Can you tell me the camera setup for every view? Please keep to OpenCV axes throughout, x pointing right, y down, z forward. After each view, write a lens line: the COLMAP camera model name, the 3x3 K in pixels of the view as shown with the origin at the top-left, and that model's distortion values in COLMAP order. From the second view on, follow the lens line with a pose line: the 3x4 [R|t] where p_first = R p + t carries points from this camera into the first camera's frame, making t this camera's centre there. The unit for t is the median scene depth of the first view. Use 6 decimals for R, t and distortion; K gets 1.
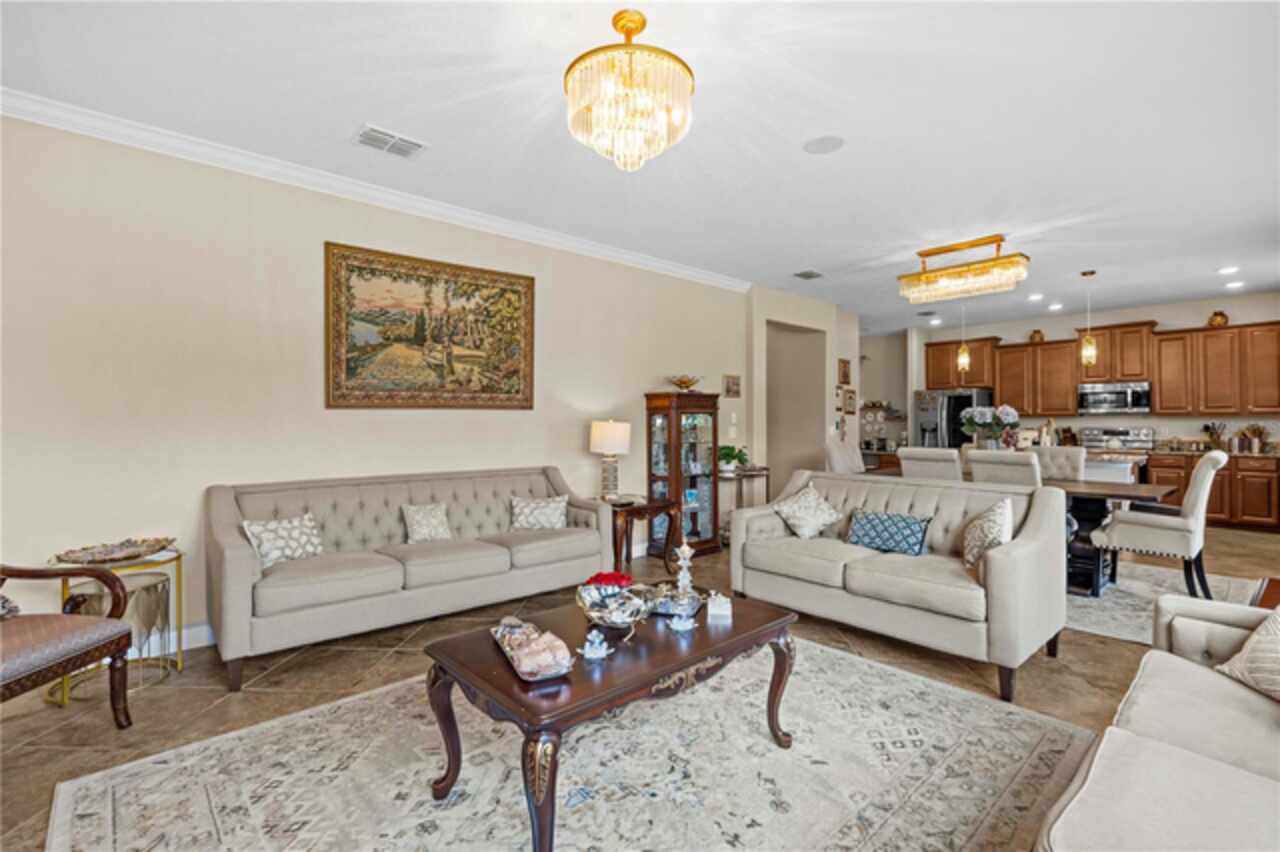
lens RADIAL K [[580.4, 0, 639.3], [0, 580.4, 418.7], [0, 0, 1]] dist [-0.000857, 0.001240]
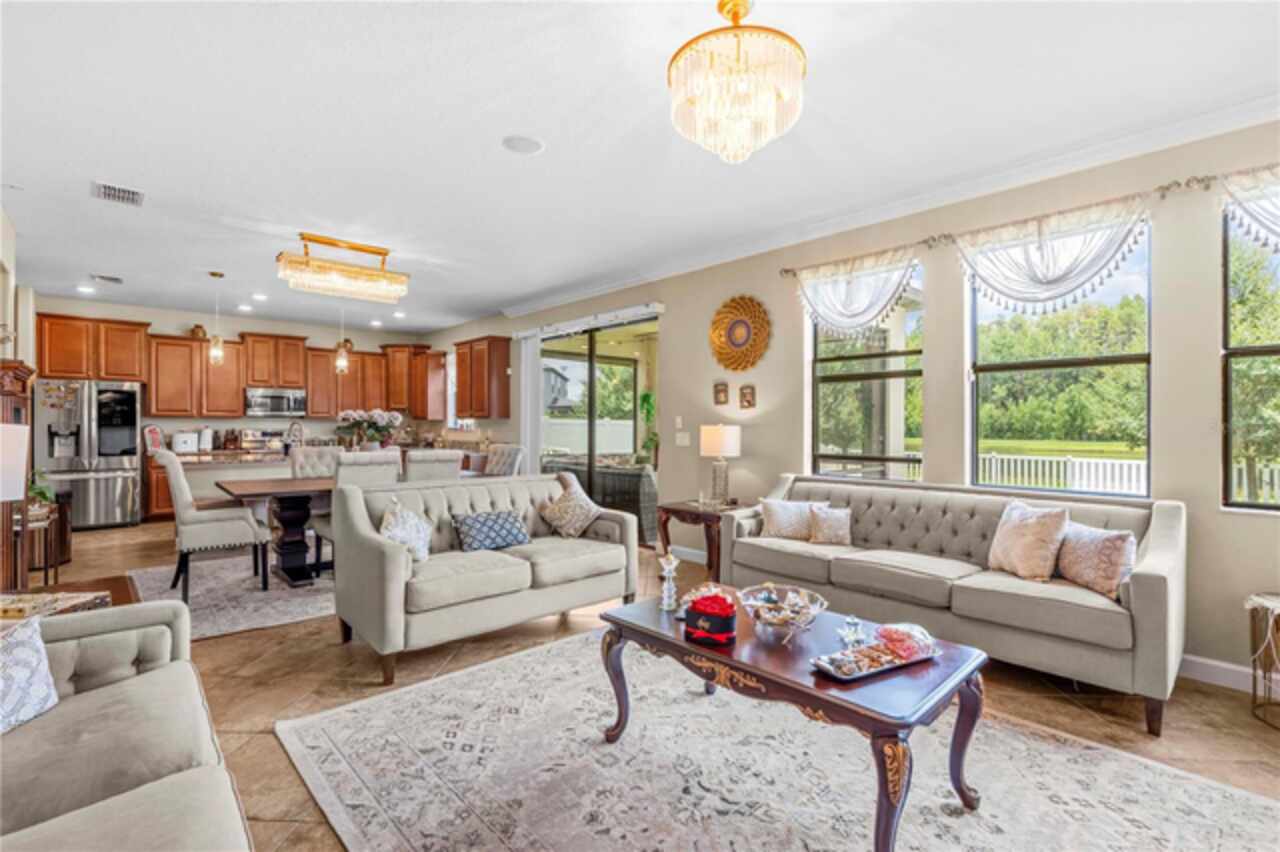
lens RADIAL K [[580.4, 0, 635.7], [0, 580.4, 424.8], [0, 0, 1]] dist [-0.000857, 0.001240]
pose [[-0.010943, 0.001760, 0.999939, -0.294139], [-0.010912, 0.999939, -0.001879, 0.001683], [-0.999881, -0.010932, -0.010924, 0.356910]]
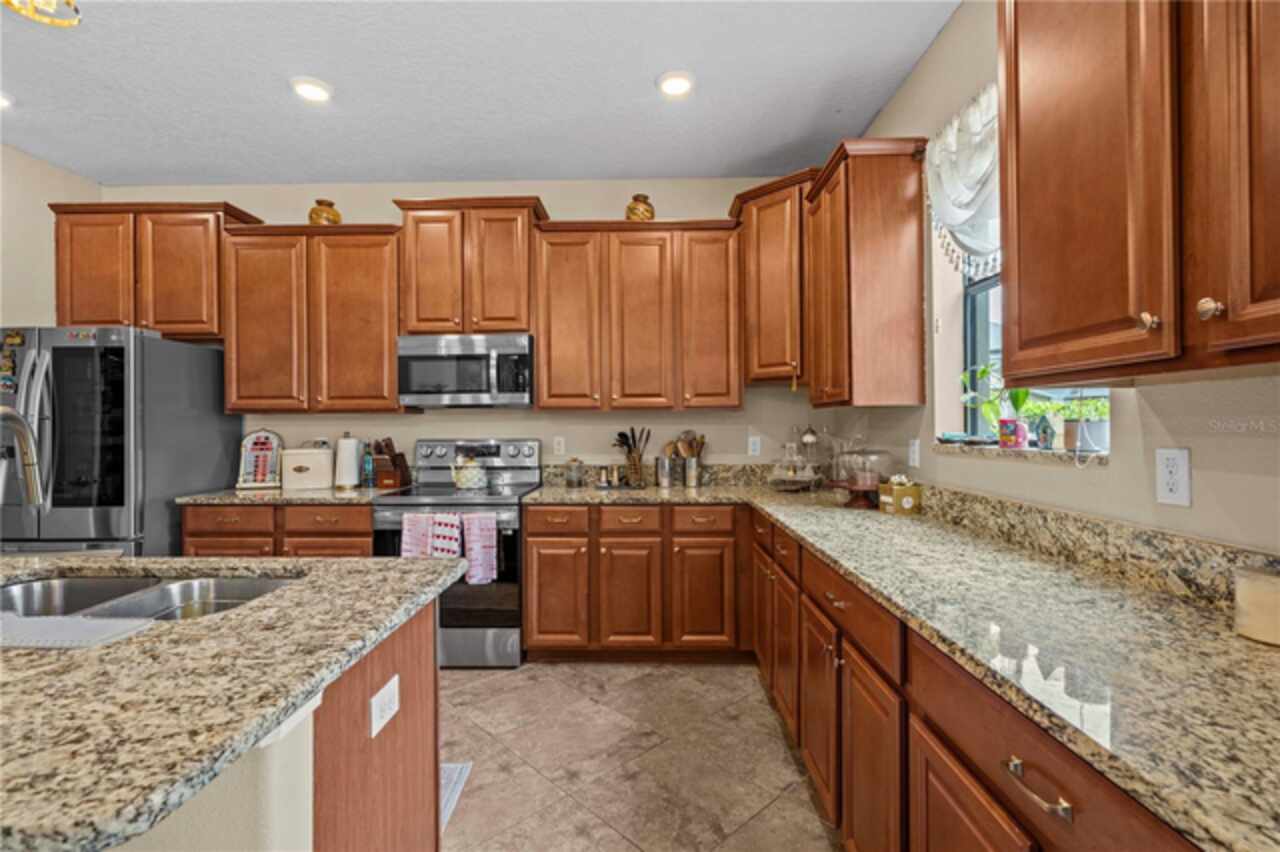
lens RADIAL K [[580.4, 0, 634.8], [0, 580.4, 425.6], [0, 0, 1]] dist [-0.000857, 0.001240]
pose [[0.688773, -0.003140, 0.724970, 0.625160], [-0.001430, 0.999983, 0.005691, 0.002557], [-0.724976, -0.004957, 0.688757, 0.650534]]
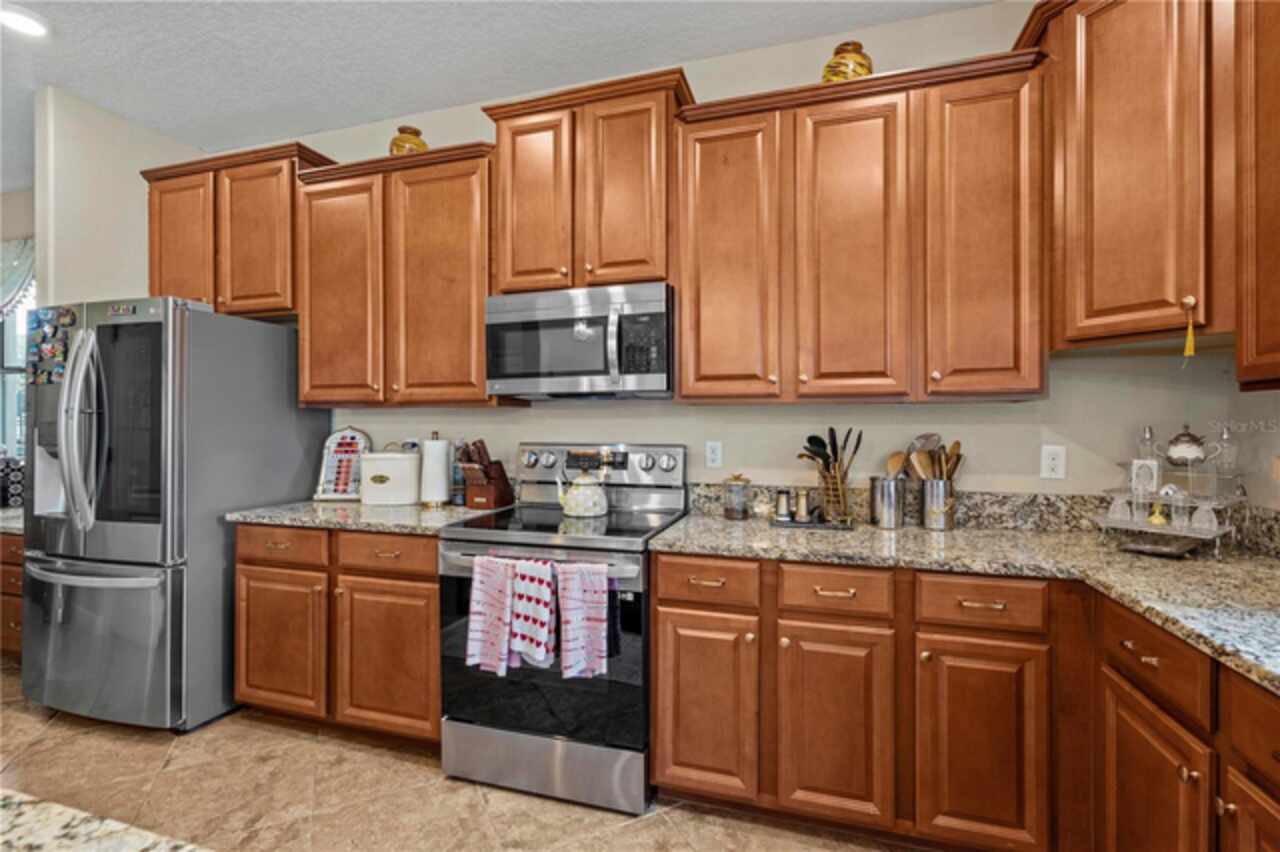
lens RADIAL K [[580.4, 0, 637.8], [0, 580.4, 423.9], [0, 0, 1]] dist [-0.000857, 0.001240]
pose [[0.862491, 0.000884, 0.506072, 0.734257], [-0.004967, 0.999965, 0.006719, 0.003159], [-0.506049, -0.008309, 0.862465, 0.774532]]
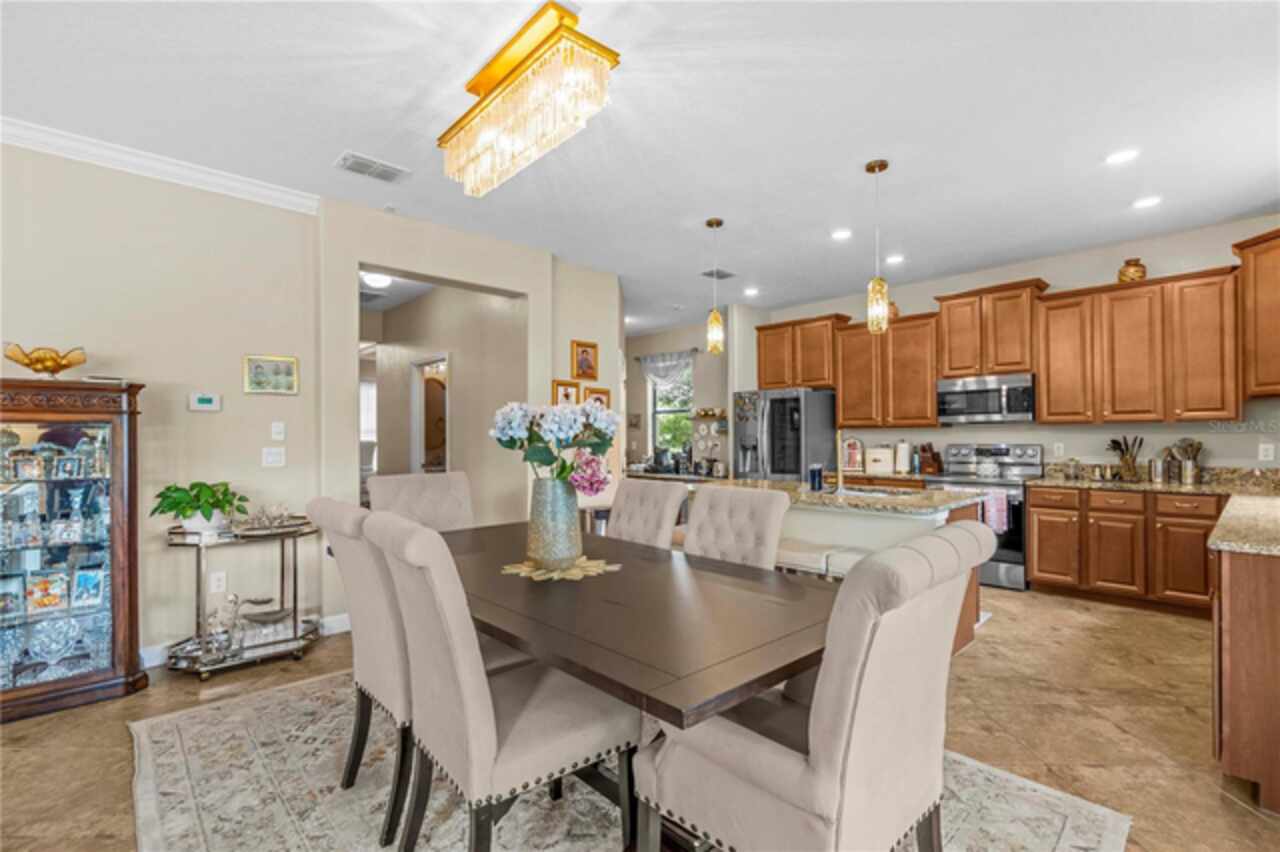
lens RADIAL K [[580.4, 0, 643.4], [0, 580.4, 435.6], [0, 0, 1]] dist [-0.000857, 0.001240]
pose [[0.999818, -0.003357, 0.018760, 0.440024], [0.003291, 0.999988, 0.003526, 0.002392], [-0.018771, -0.003463, 0.999818, 0.367411]]
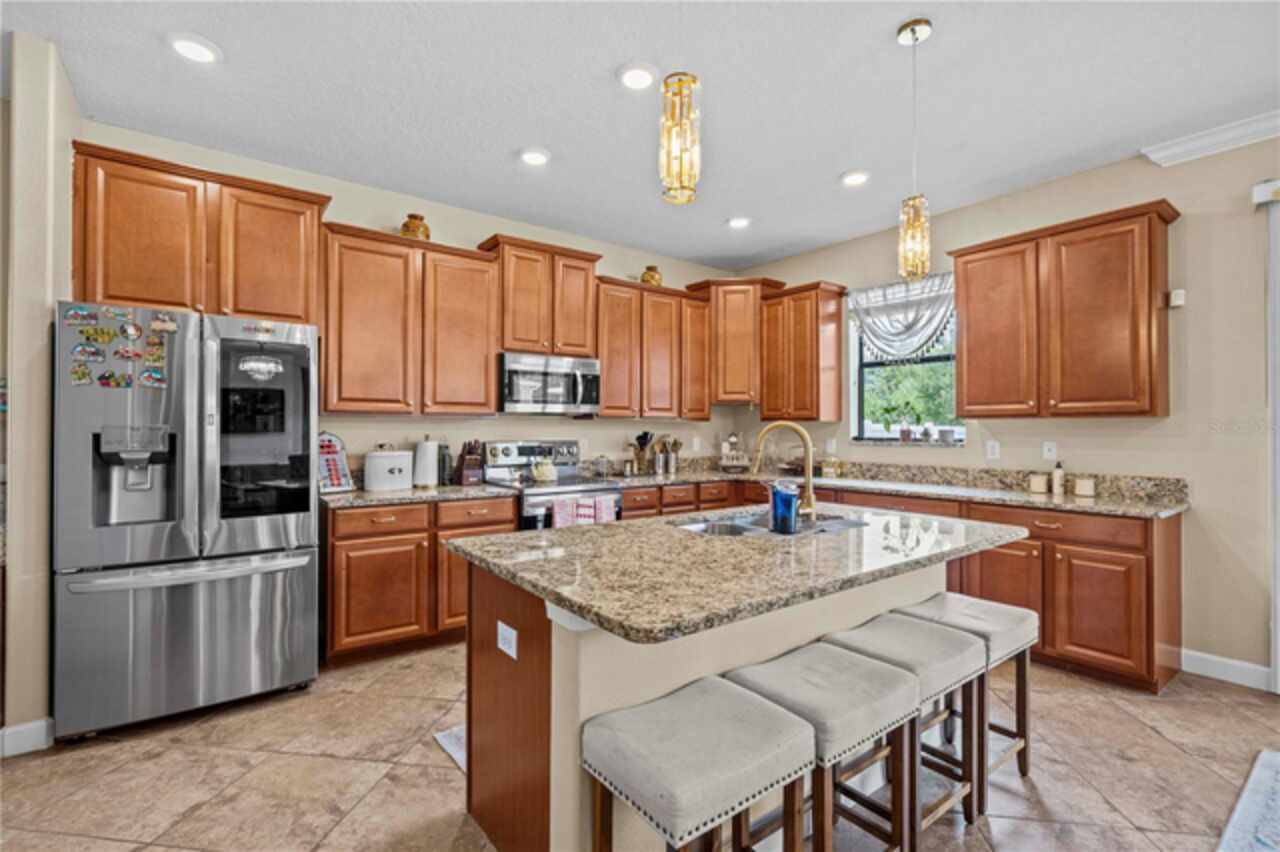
lens RADIAL K [[580.4, 0, 636.8], [0, 580.4, 422.8], [0, 0, 1]] dist [-0.000857, 0.001240]
pose [[0.086922, 0.011693, 0.996146, 0.316553], [-0.011958, 0.999871, -0.010693, 0.003723], [-0.996143, -0.010982, 0.087051, 0.925782]]
